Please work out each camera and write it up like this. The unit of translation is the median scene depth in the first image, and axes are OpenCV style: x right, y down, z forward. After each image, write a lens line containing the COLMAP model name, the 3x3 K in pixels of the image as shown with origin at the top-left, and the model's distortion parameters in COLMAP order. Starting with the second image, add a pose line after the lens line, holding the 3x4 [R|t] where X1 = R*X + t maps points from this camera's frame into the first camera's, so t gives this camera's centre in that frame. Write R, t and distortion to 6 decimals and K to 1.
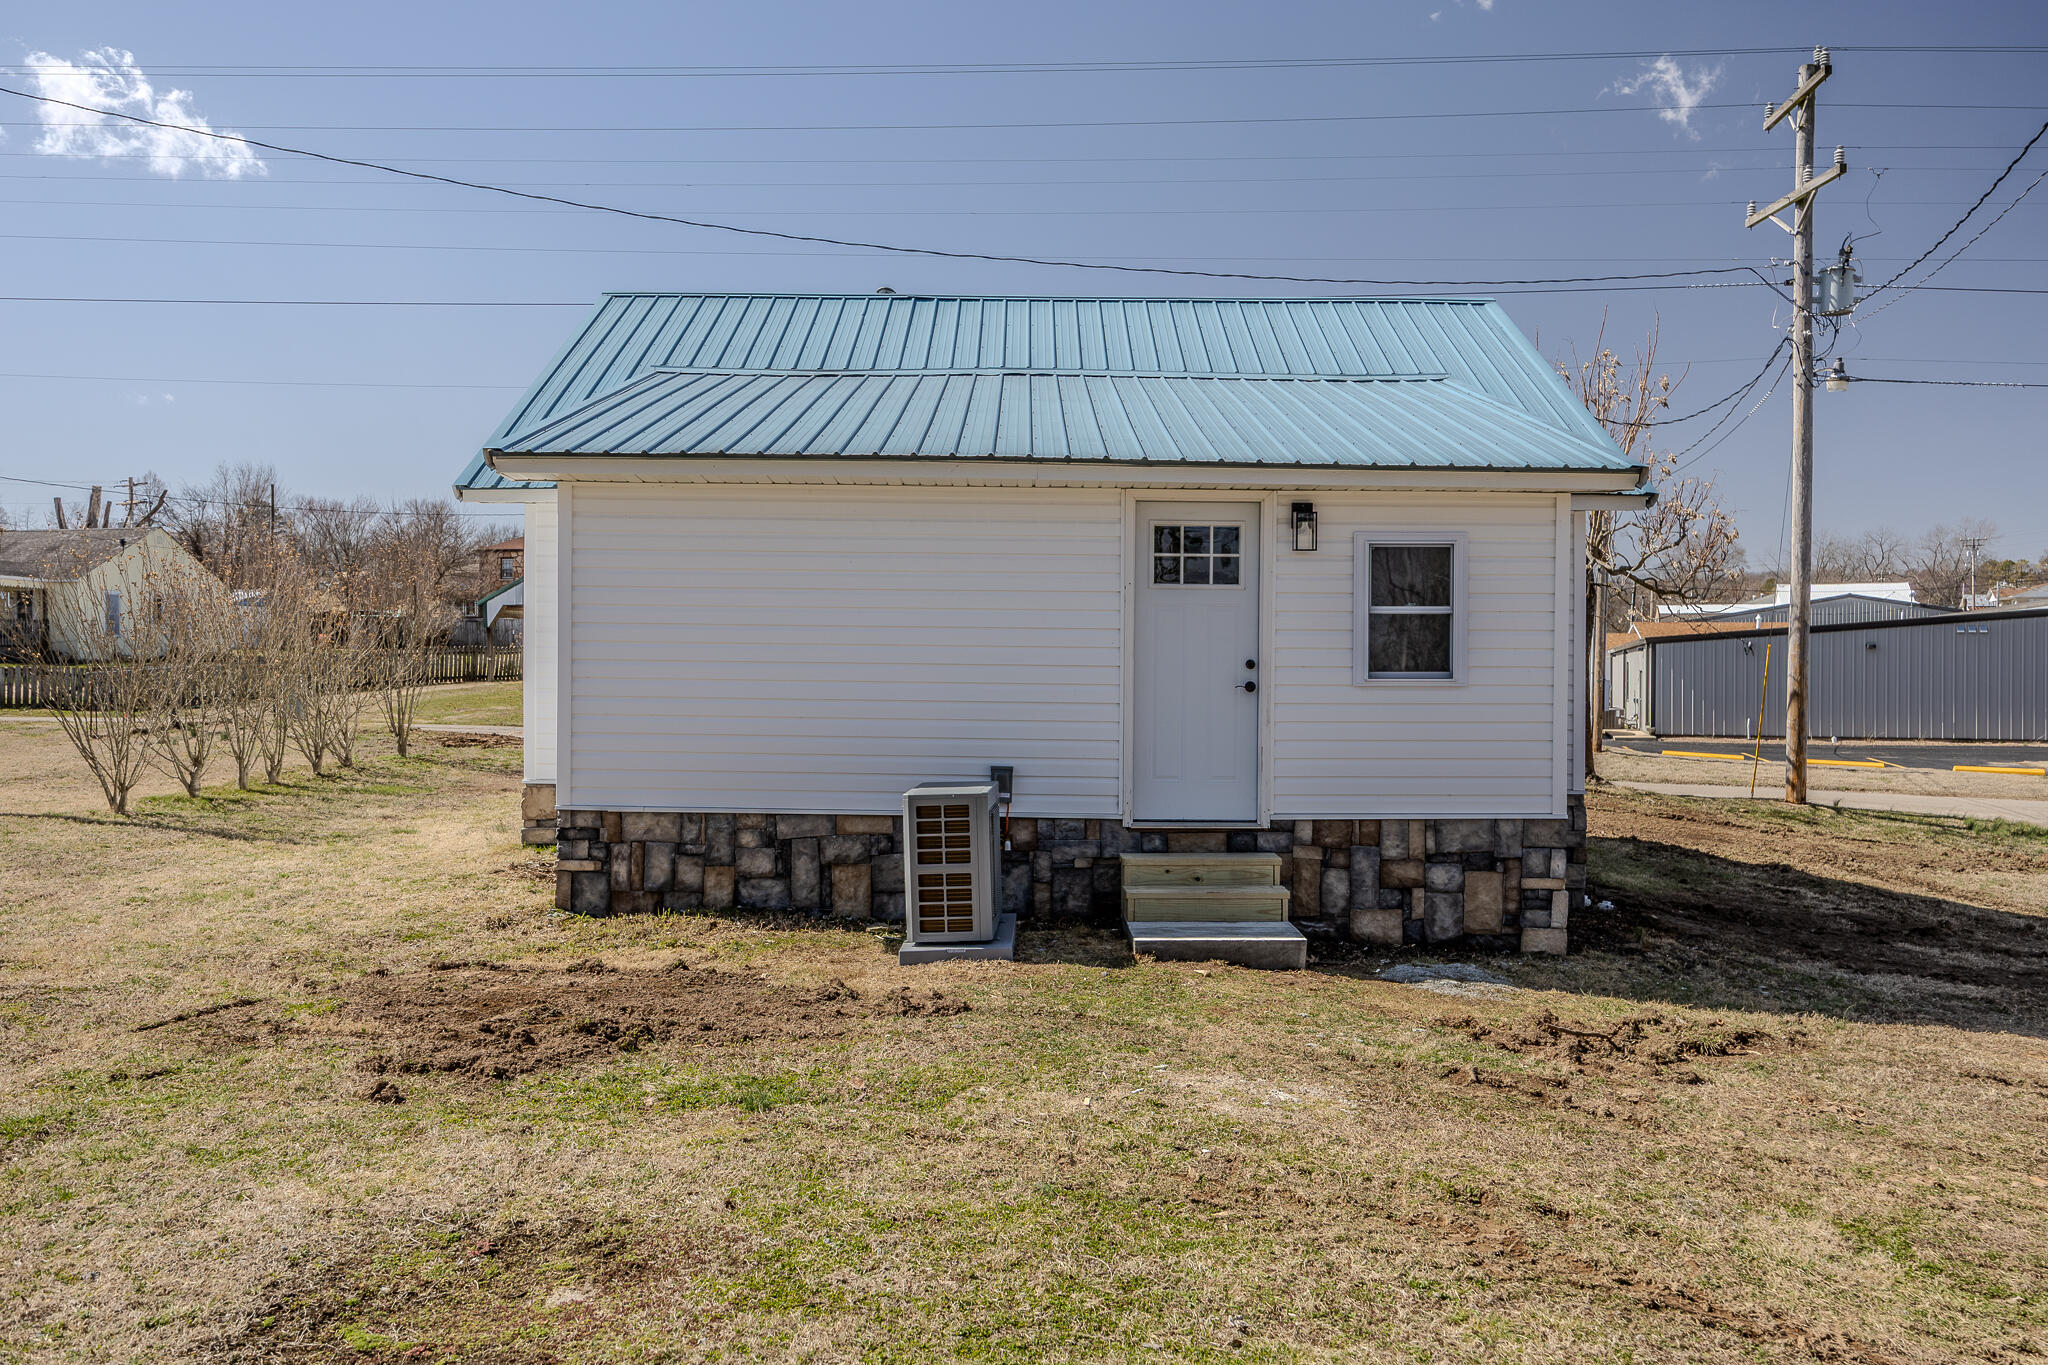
lens RADIAL K [[1667.7, 0, 1024.7], [0, 1667.7, 676.2], [0, 0, 1]] dist [0.015075, 0.002661]
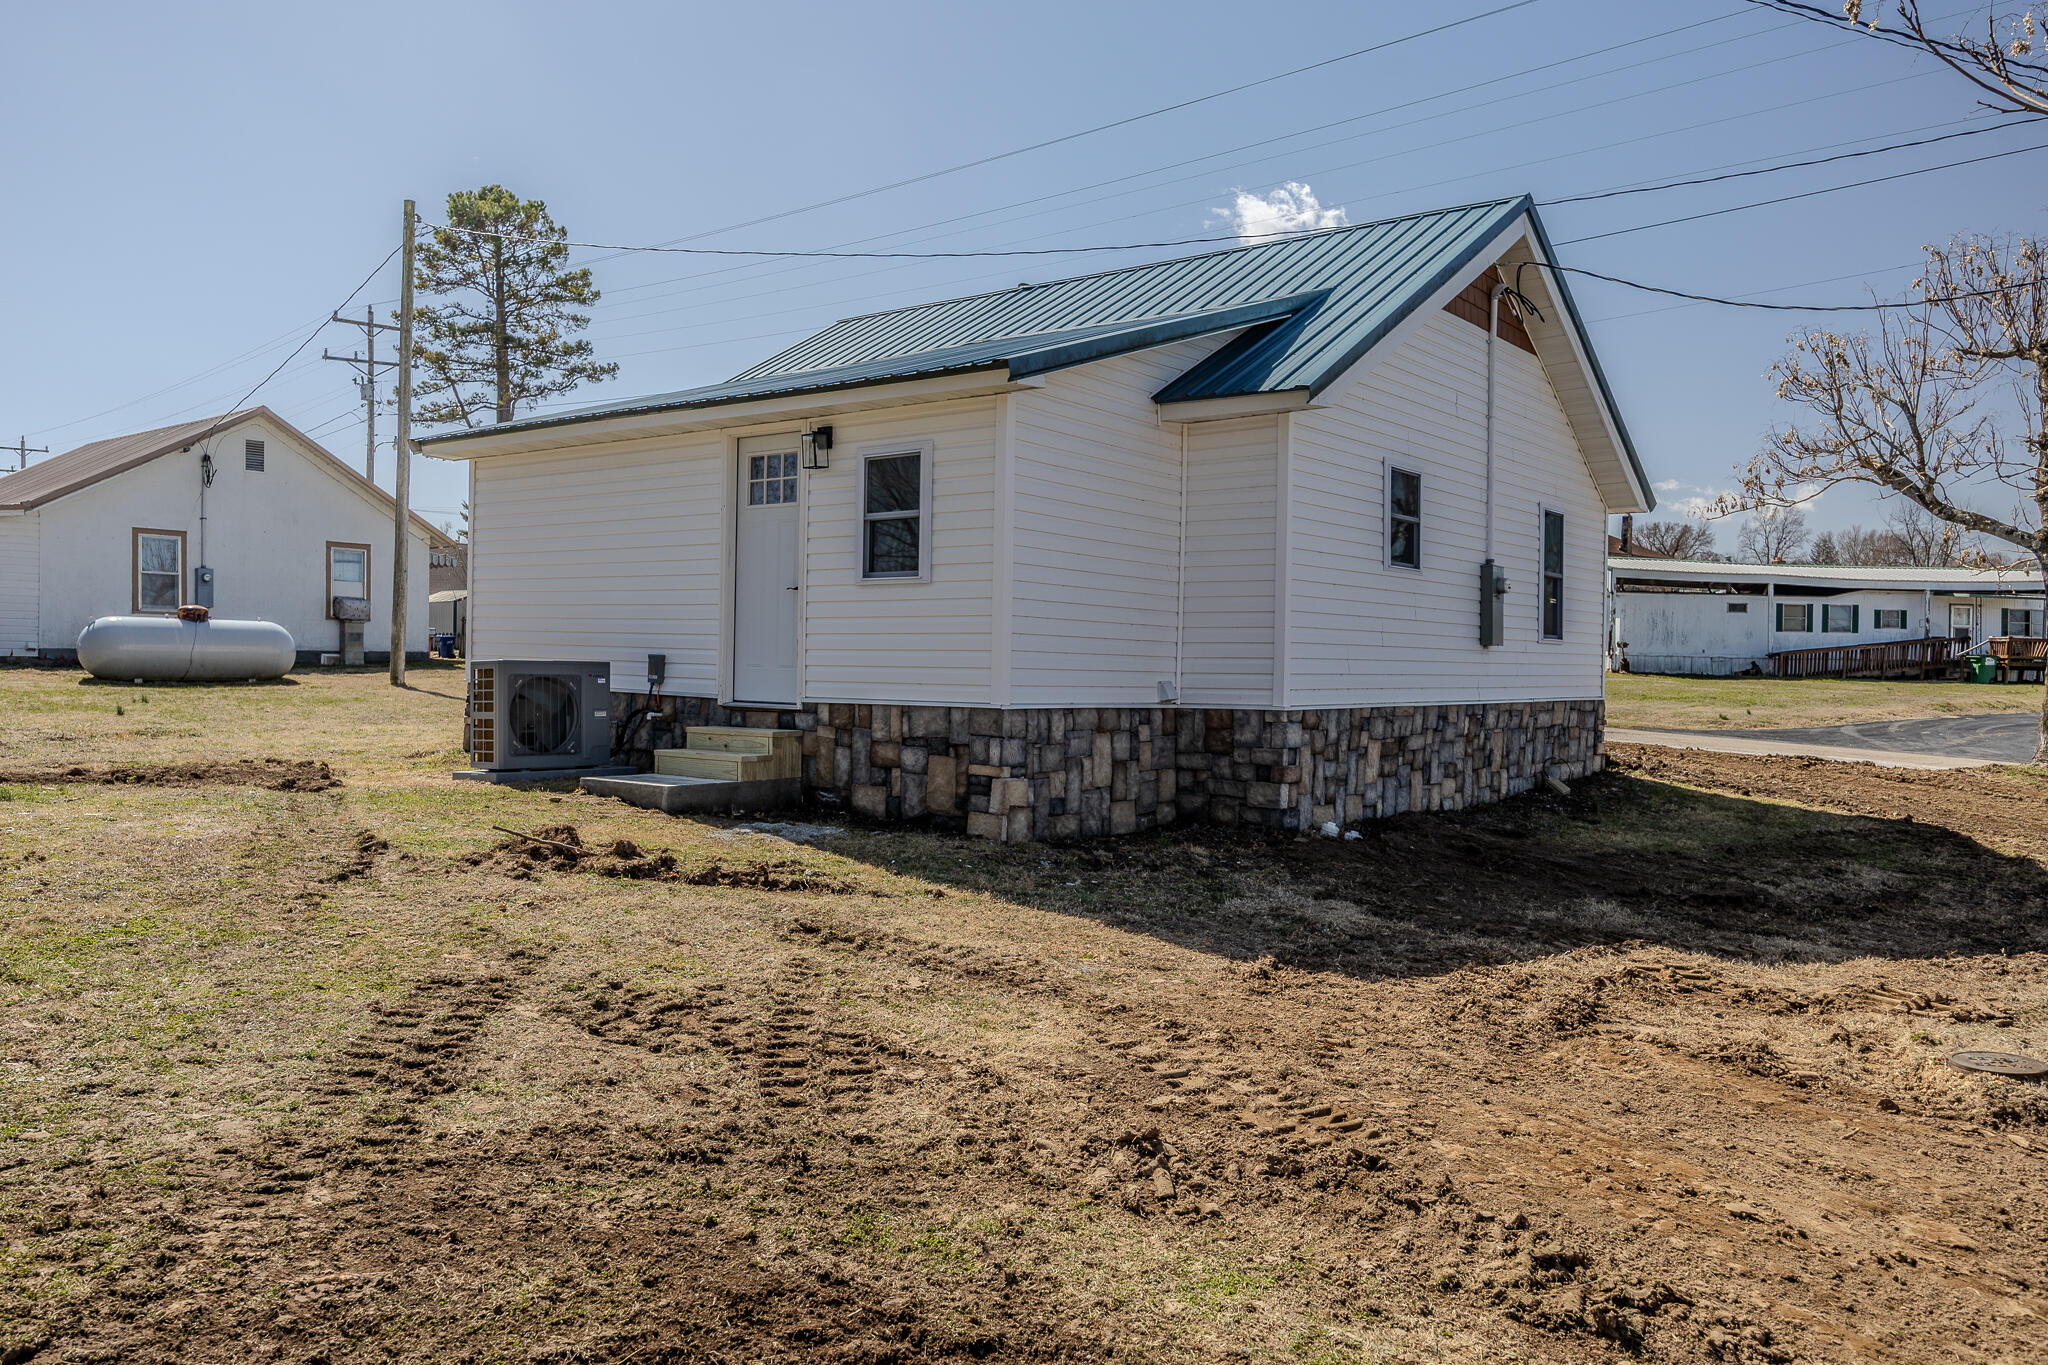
lens RADIAL K [[1493.8, 0, 1024.0], [0, 1493.8, 682.2], [0, 0, 1]] dist [-0.007332, -0.000263]
pose [[0.767394, 0.016101, -0.640974, 0.929760], [-0.018694, 0.999822, 0.002735, 0.066283], [0.640903, 0.009884, 0.767558, 0.299630]]
